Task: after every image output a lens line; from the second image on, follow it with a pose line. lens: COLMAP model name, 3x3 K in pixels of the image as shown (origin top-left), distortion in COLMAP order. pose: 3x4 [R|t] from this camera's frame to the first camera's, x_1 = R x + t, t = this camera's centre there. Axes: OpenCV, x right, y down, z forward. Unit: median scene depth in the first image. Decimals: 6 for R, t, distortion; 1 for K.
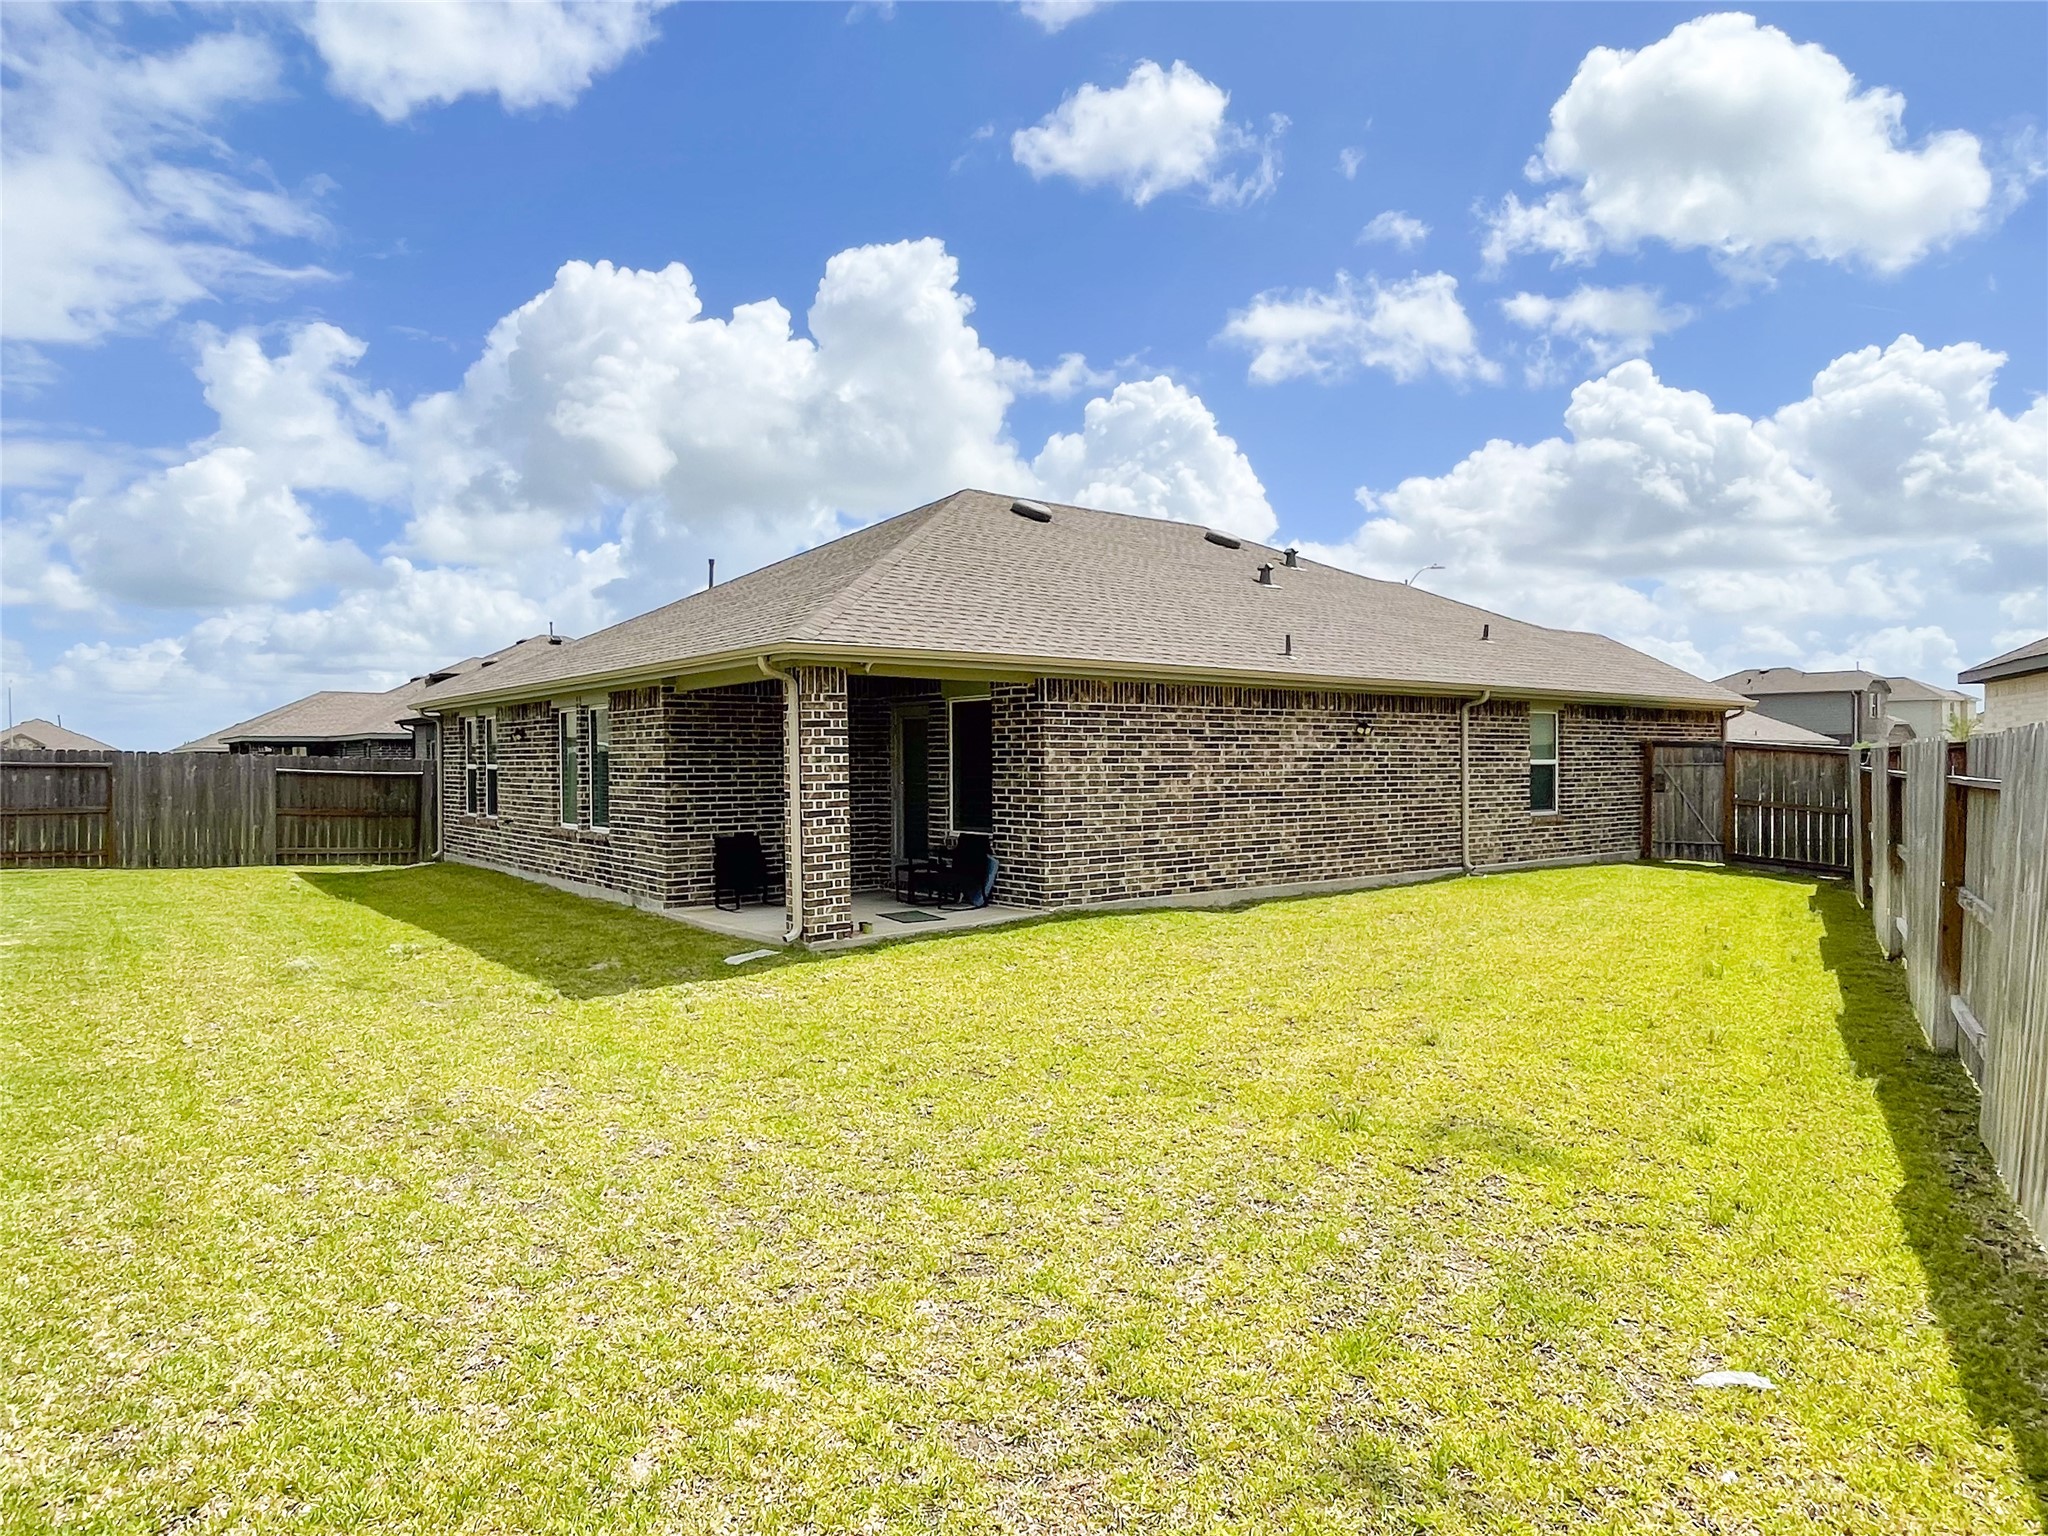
lens RADIAL K [[1240.9, 0, 1024.8], [0, 1240.9, 769.5], [0, 0, 1]] dist [-0.025203, -0.001459]
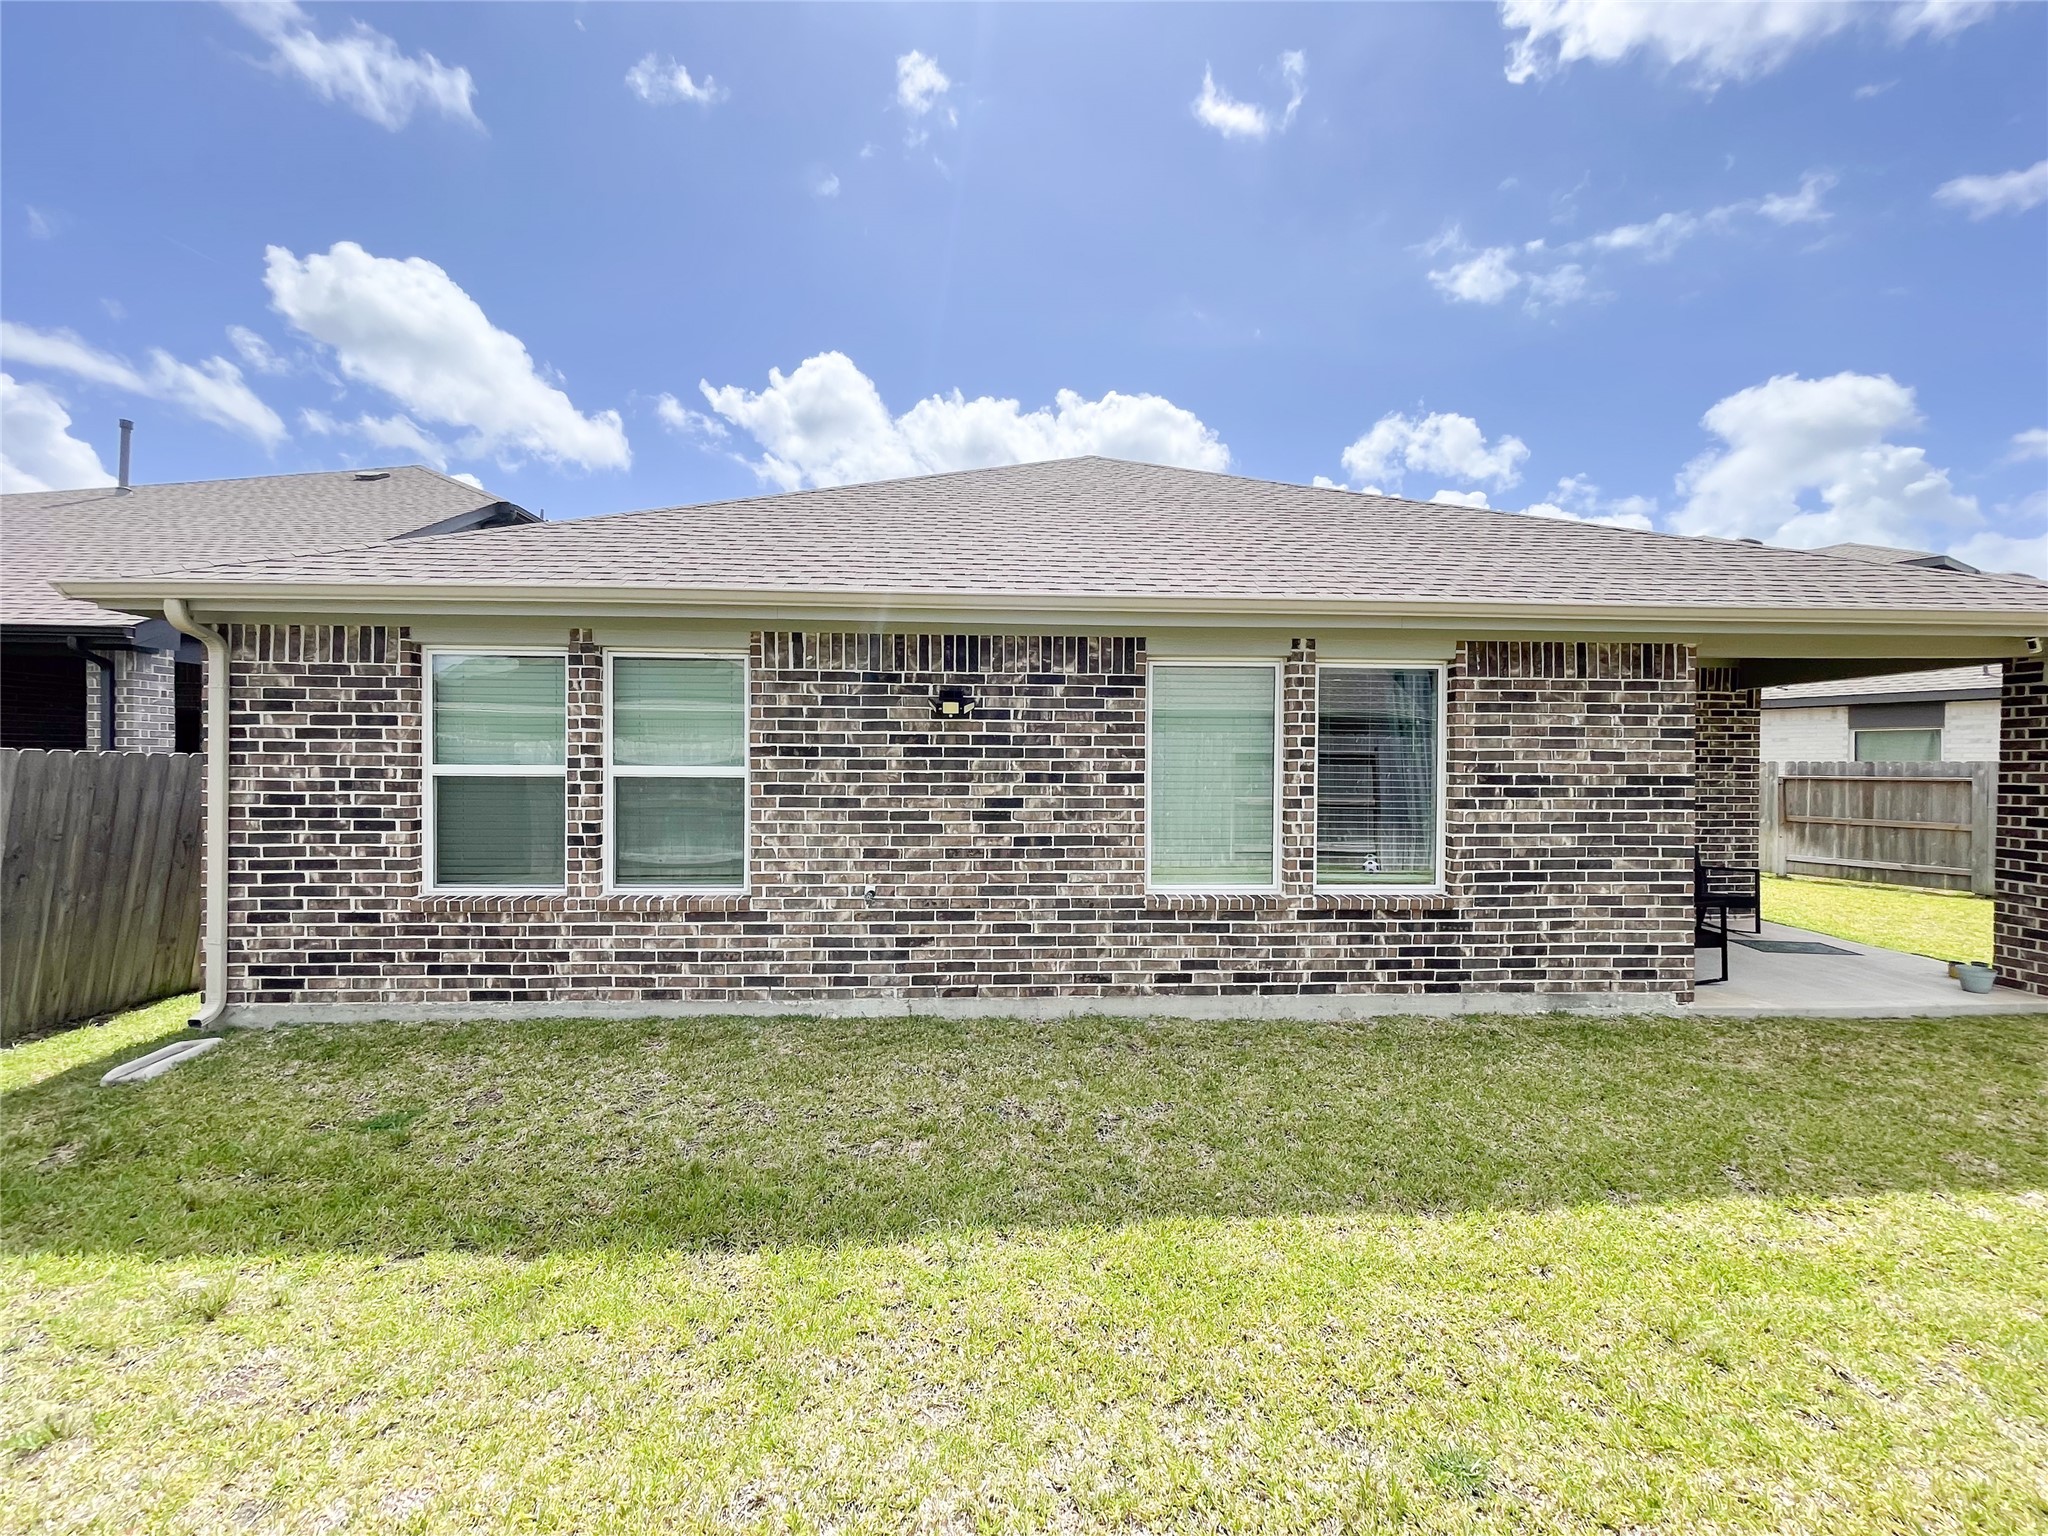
lens RADIAL K [[836.3, 0, 1022.6], [0, 836.3, 772.2], [0, 0, 1]] dist [-0.008065, 0.000181]
pose [[0.564066, 0.001446, 0.825729, -0.834369], [0.001210, 0.999996, -0.002578, -0.002720], [-0.825729, 0.002453, 0.564062, 1.056412]]
